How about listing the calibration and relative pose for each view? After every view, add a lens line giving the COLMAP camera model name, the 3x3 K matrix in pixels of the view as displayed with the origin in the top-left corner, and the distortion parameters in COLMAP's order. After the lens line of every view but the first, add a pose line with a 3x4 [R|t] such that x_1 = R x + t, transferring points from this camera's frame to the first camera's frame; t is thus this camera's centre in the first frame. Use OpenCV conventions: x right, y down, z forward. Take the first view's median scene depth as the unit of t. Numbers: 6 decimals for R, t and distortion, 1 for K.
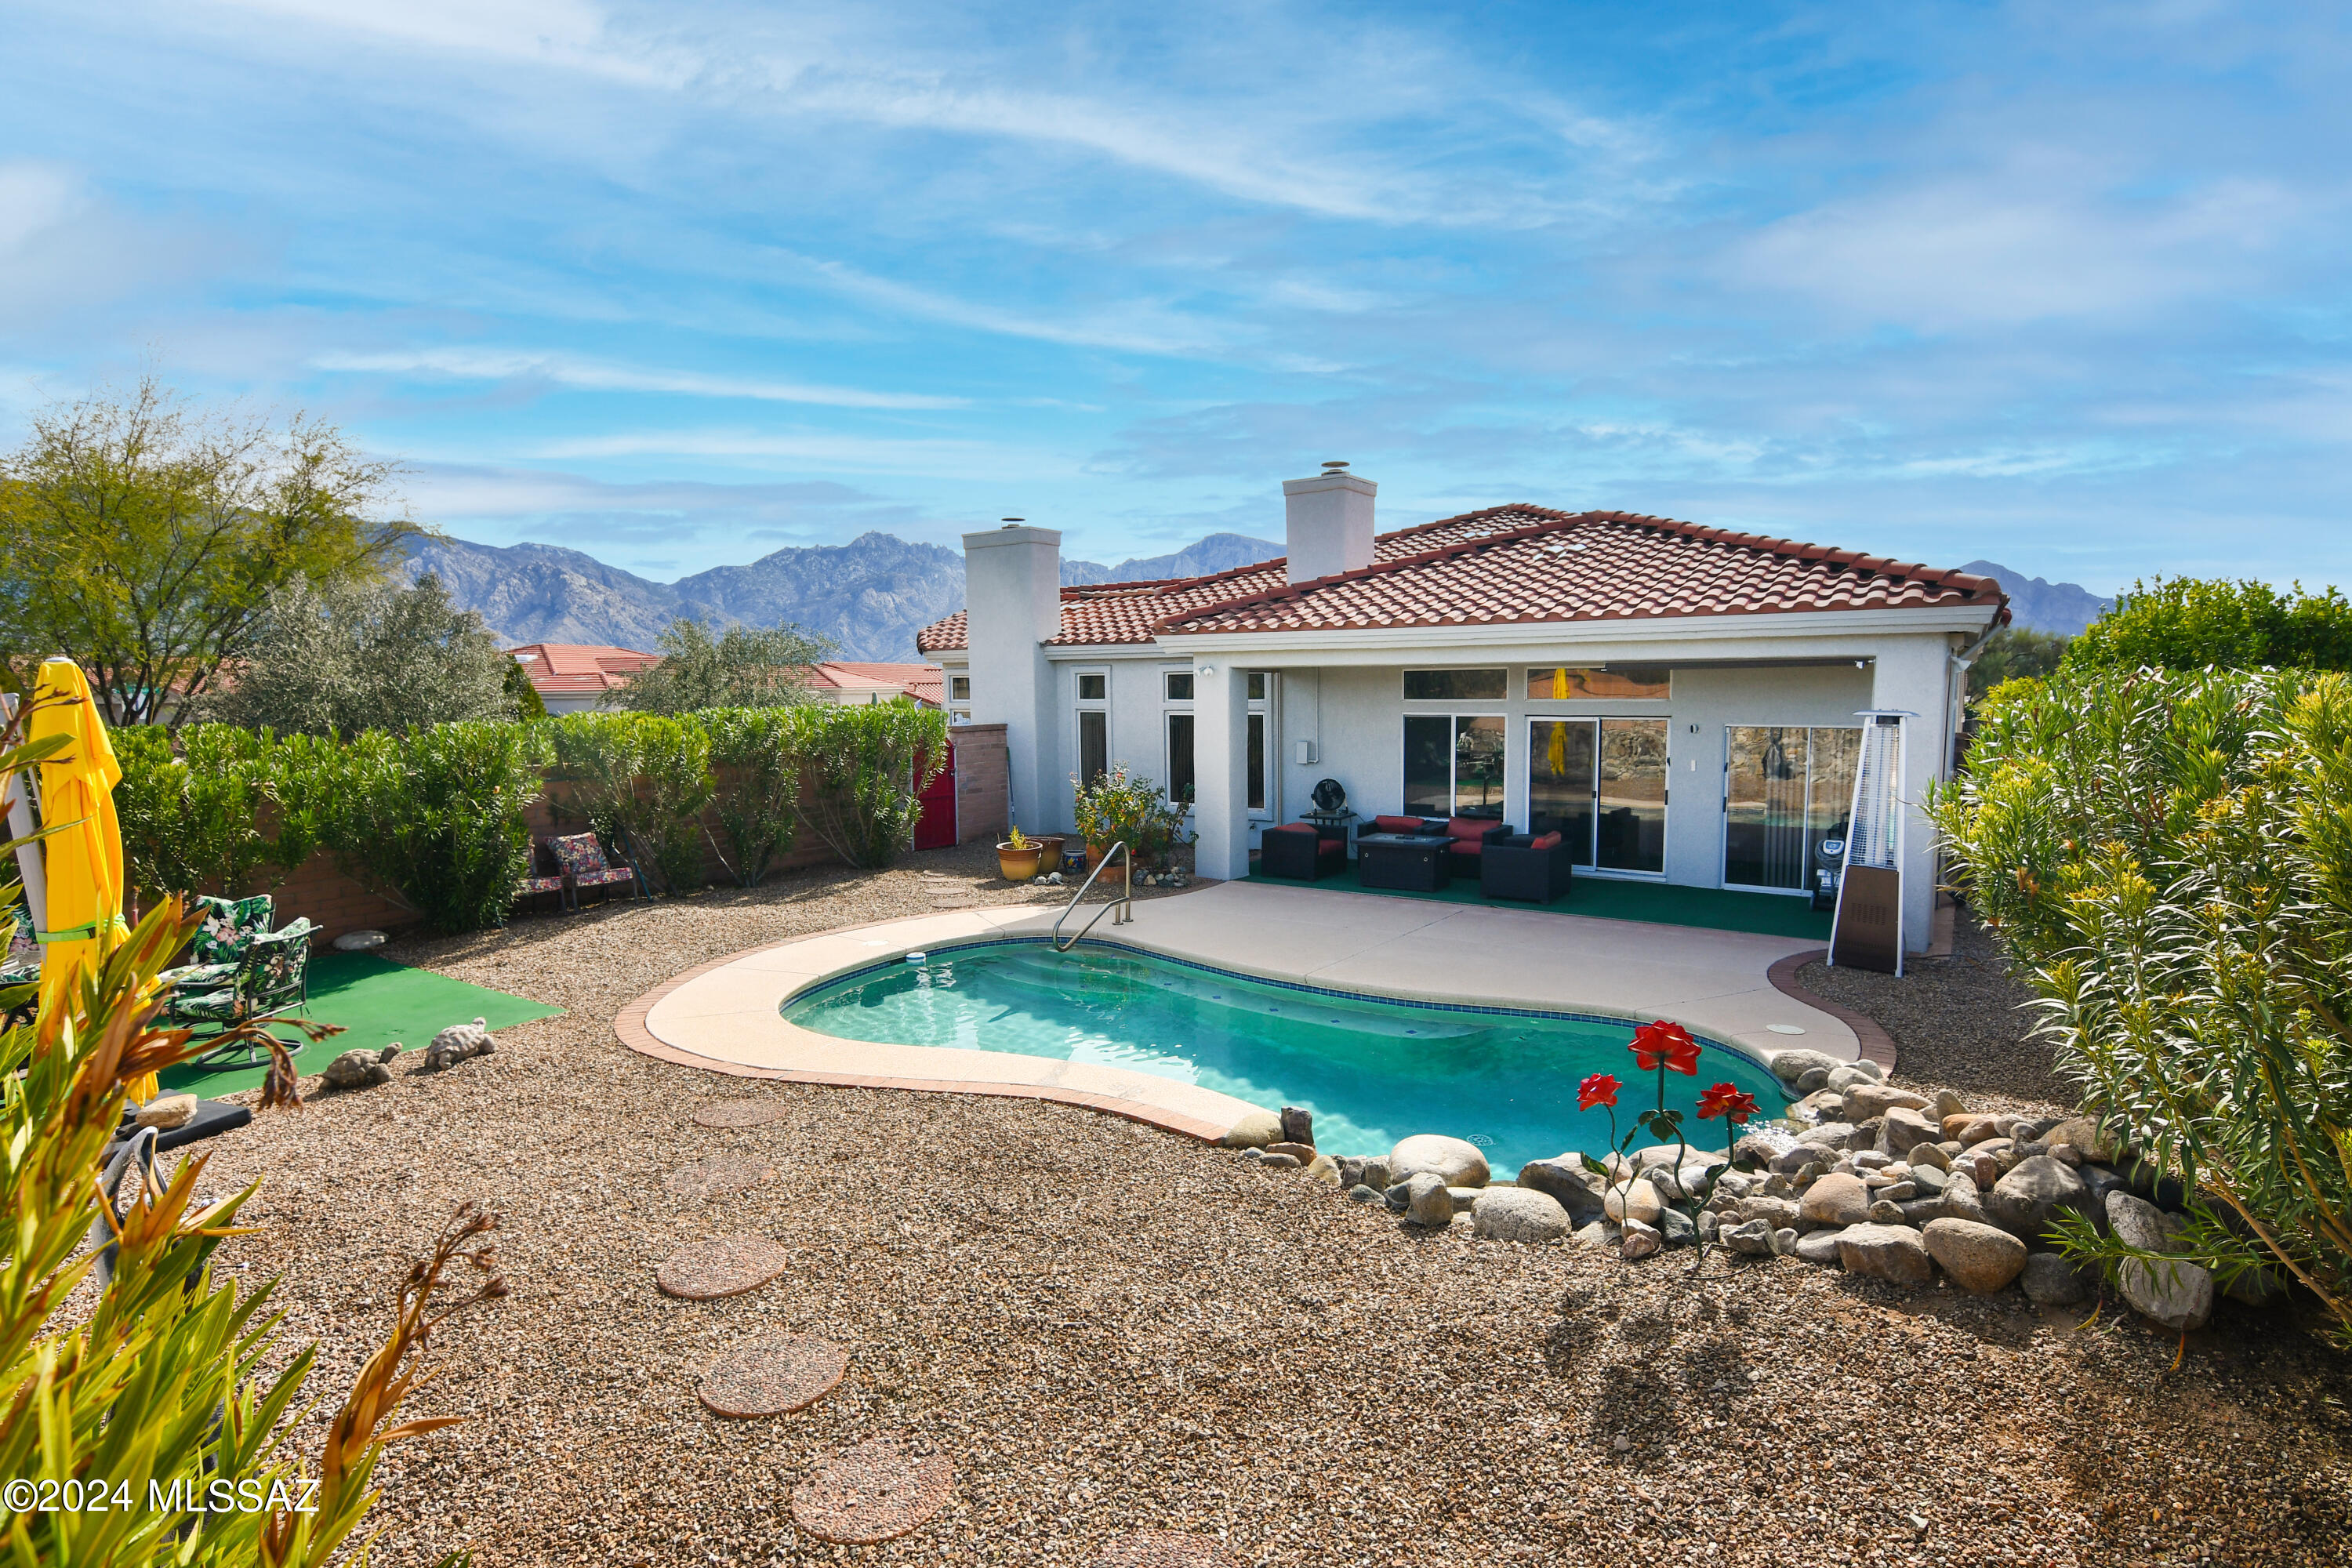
lens RADIAL K [[1174.2, 0, 1176.0], [0, 1174.2, 784.0], [0, 0, 1]] dist [0.003421, -0.000101]
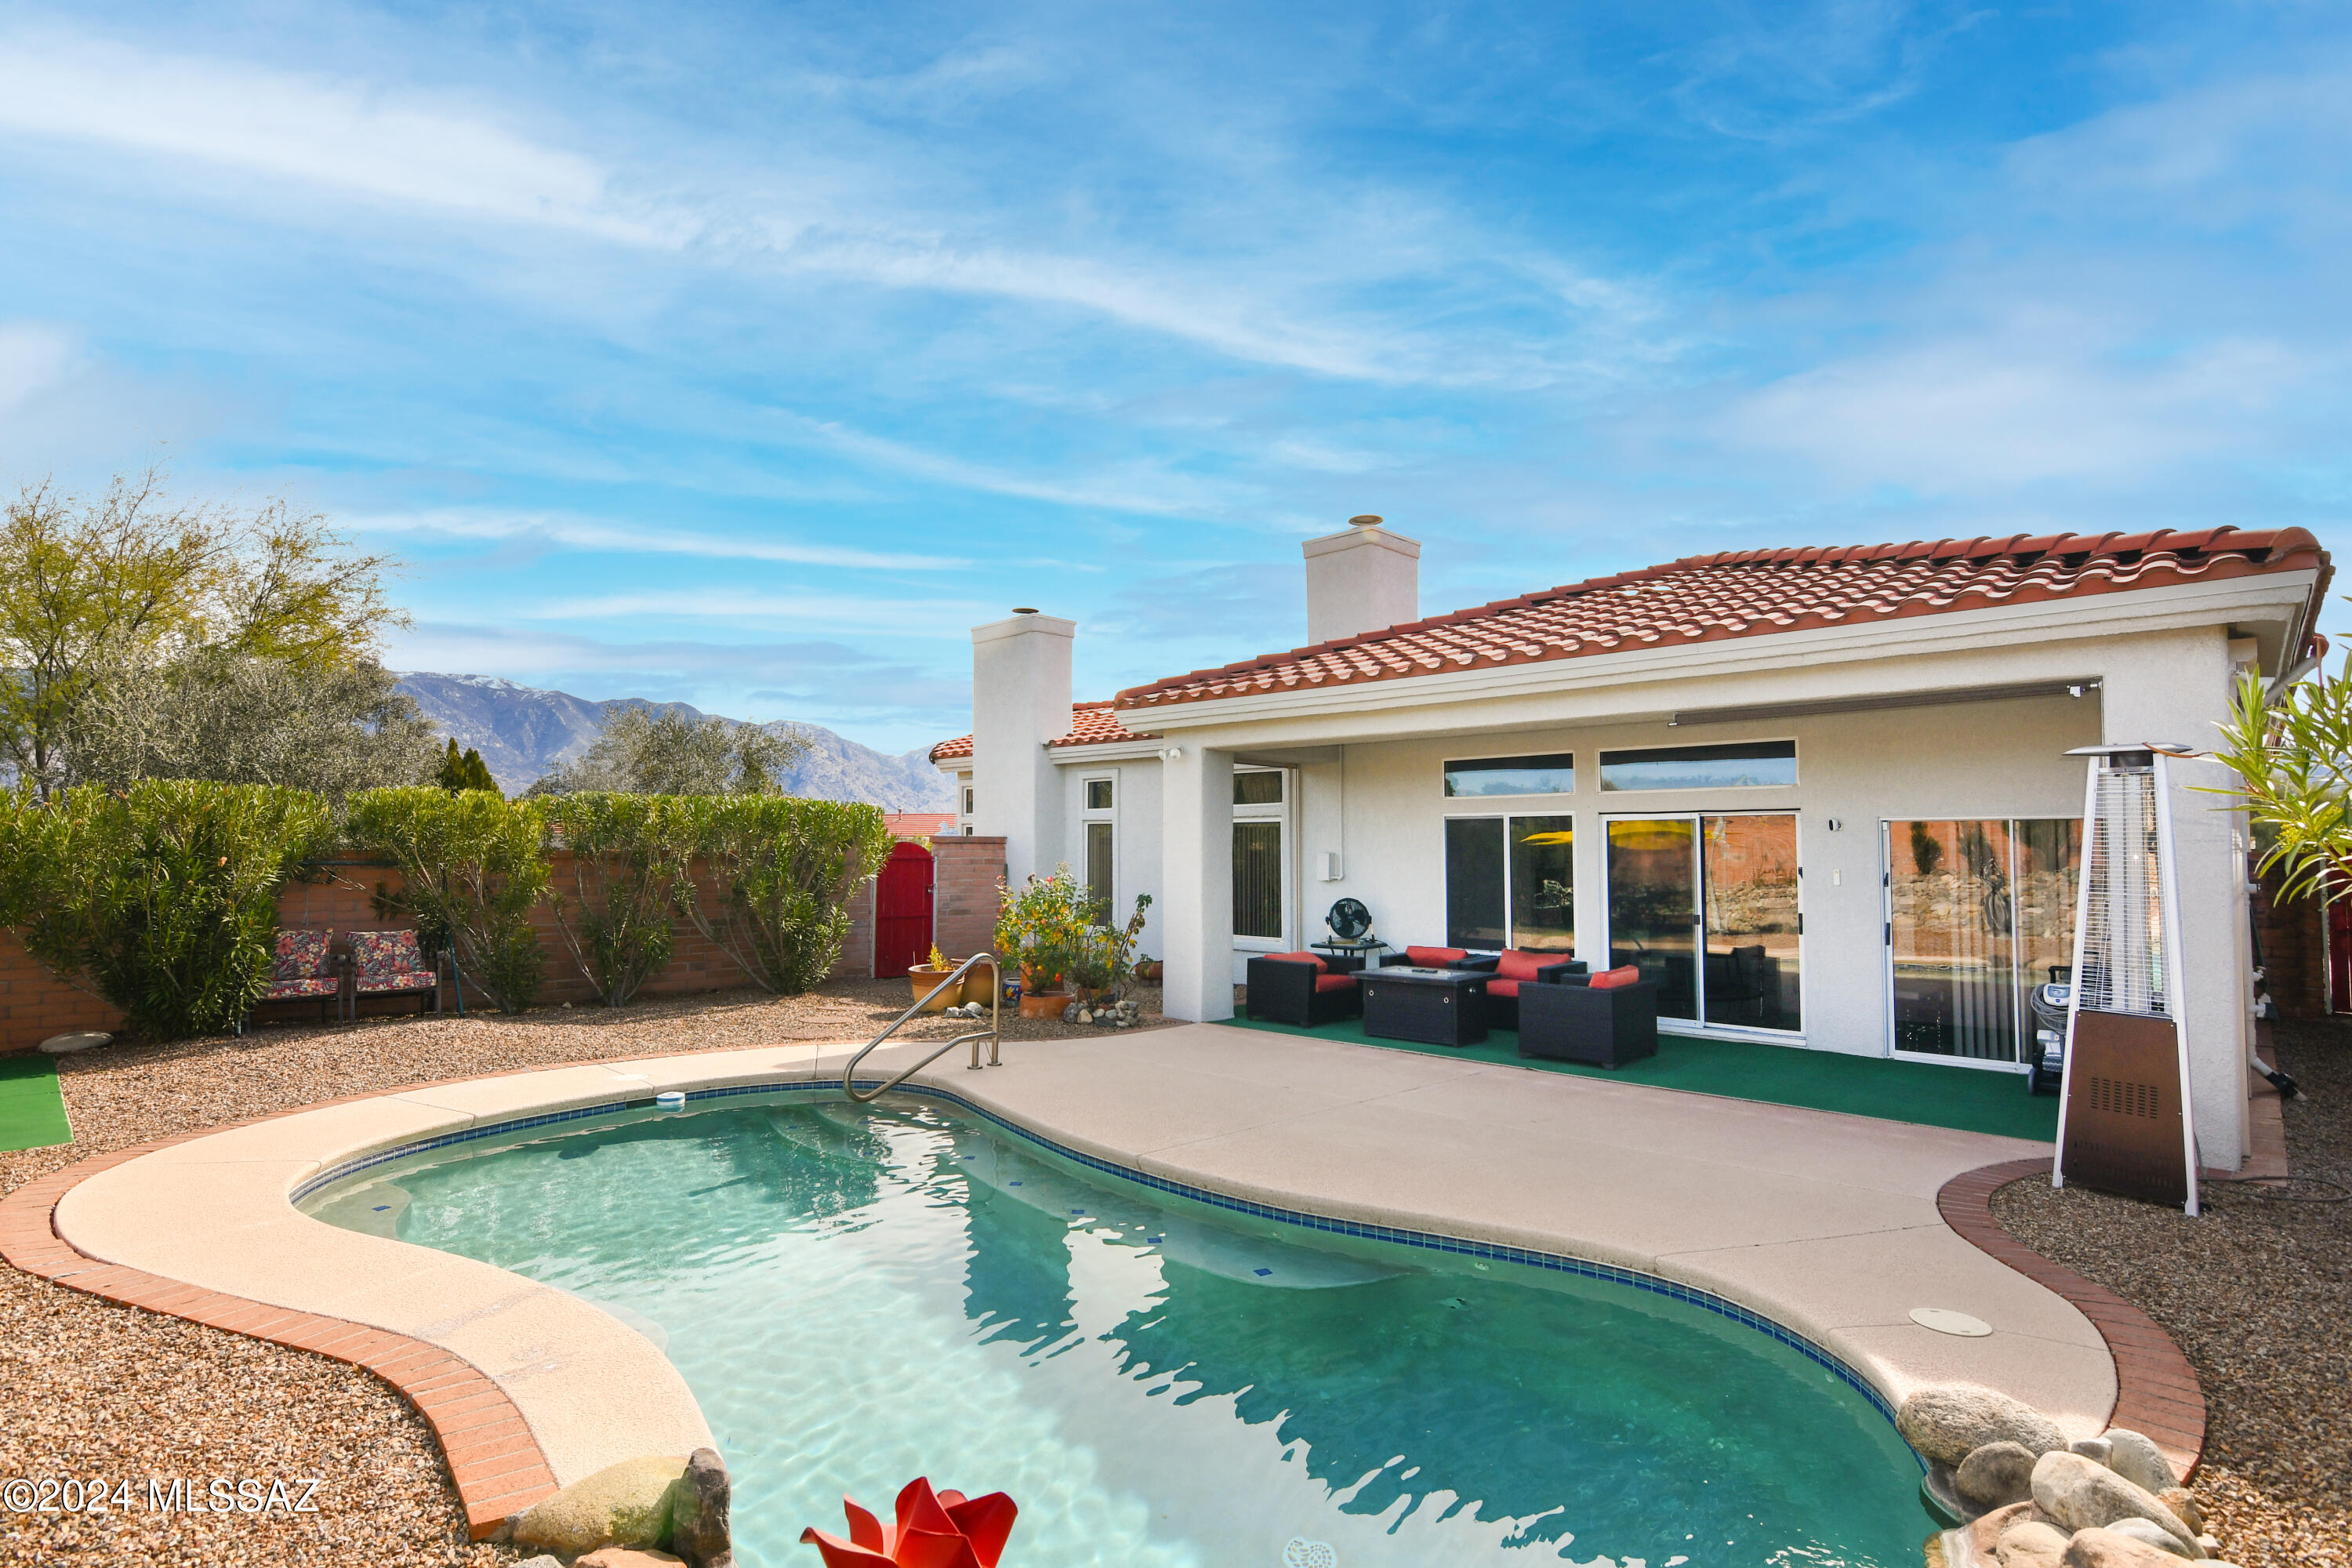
lens RADIAL K [[1136.2, 0, 1167.6], [0, 1136.2, 786.0], [0, 0, 1]] dist [-0.017678, 0.000053]
pose [[0.985080, 0.001561, -0.172091, 0.179093], [-0.026023, 0.989812, -0.139985, 0.038992], [0.170119, 0.142375, 0.975084, 0.293859]]
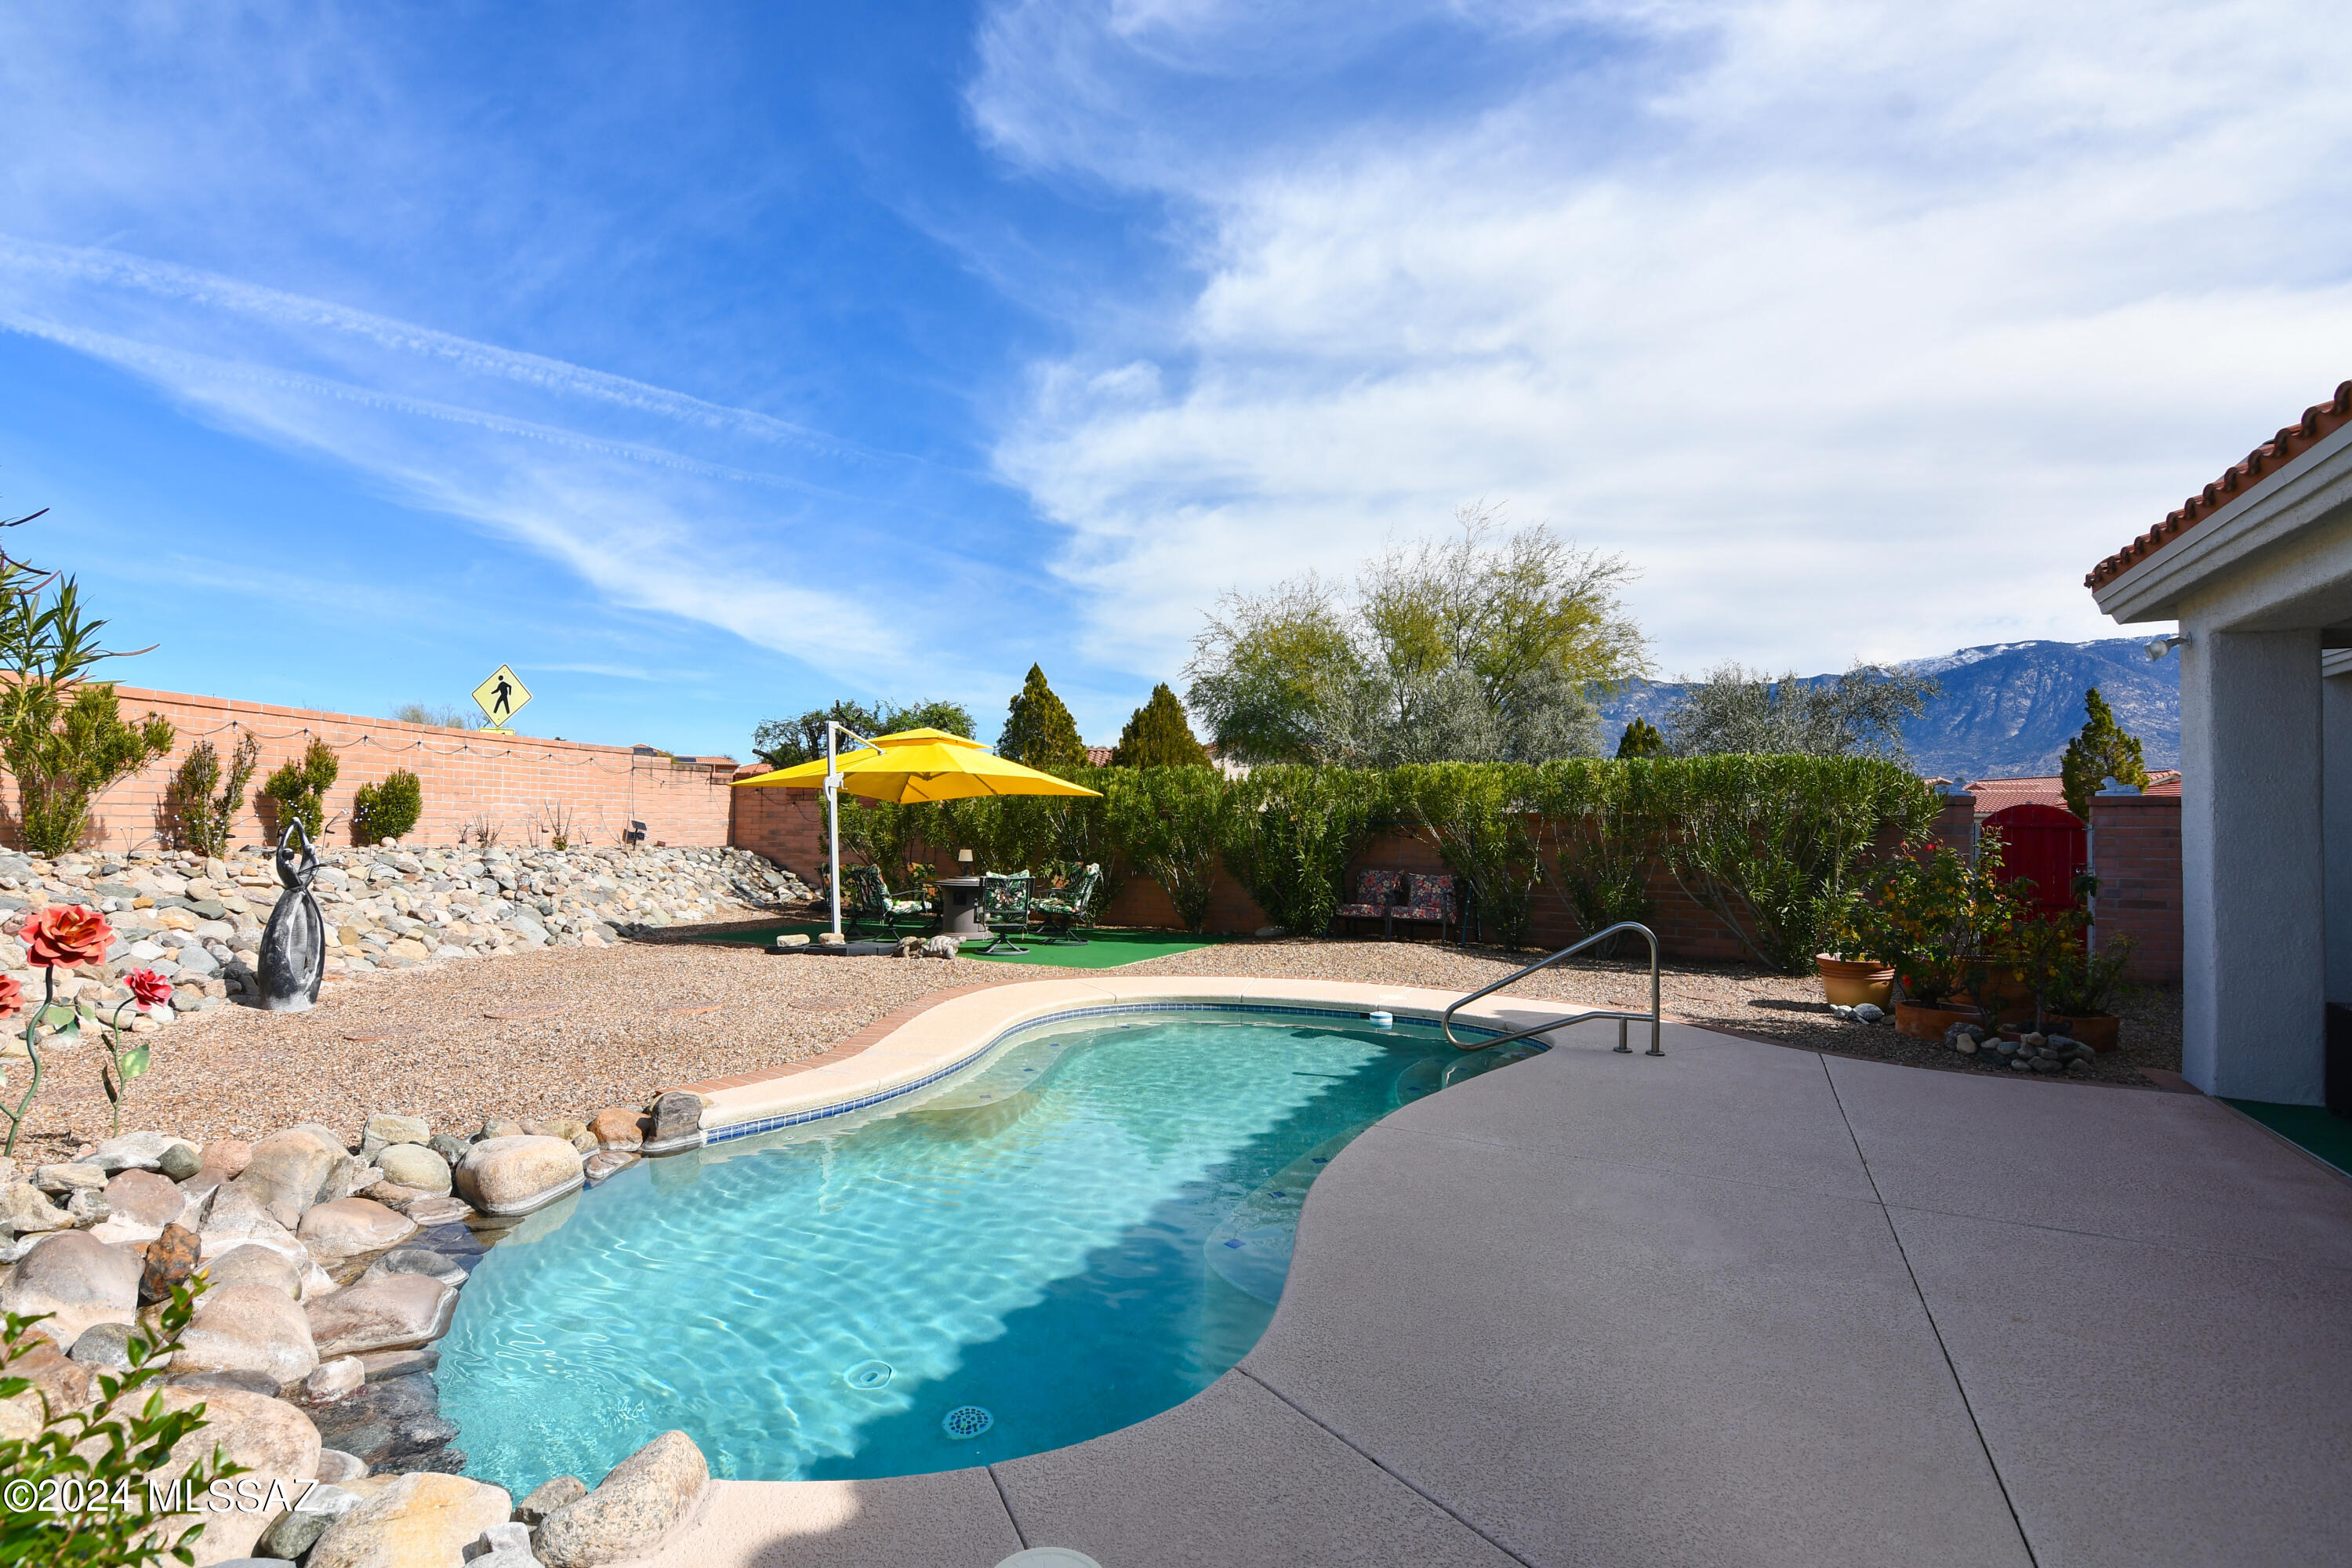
lens RADIAL K [[1136.2, 0, 1167.6], [0, 1136.2, 786.0], [0, 0, 1]] dist [-0.017678, 0.000053]
pose [[0.105855, -0.019628, -0.994188, 0.514045], [-0.098506, 0.994680, -0.030126, 0.017077], [0.989490, 0.101123, 0.103359, 0.639961]]
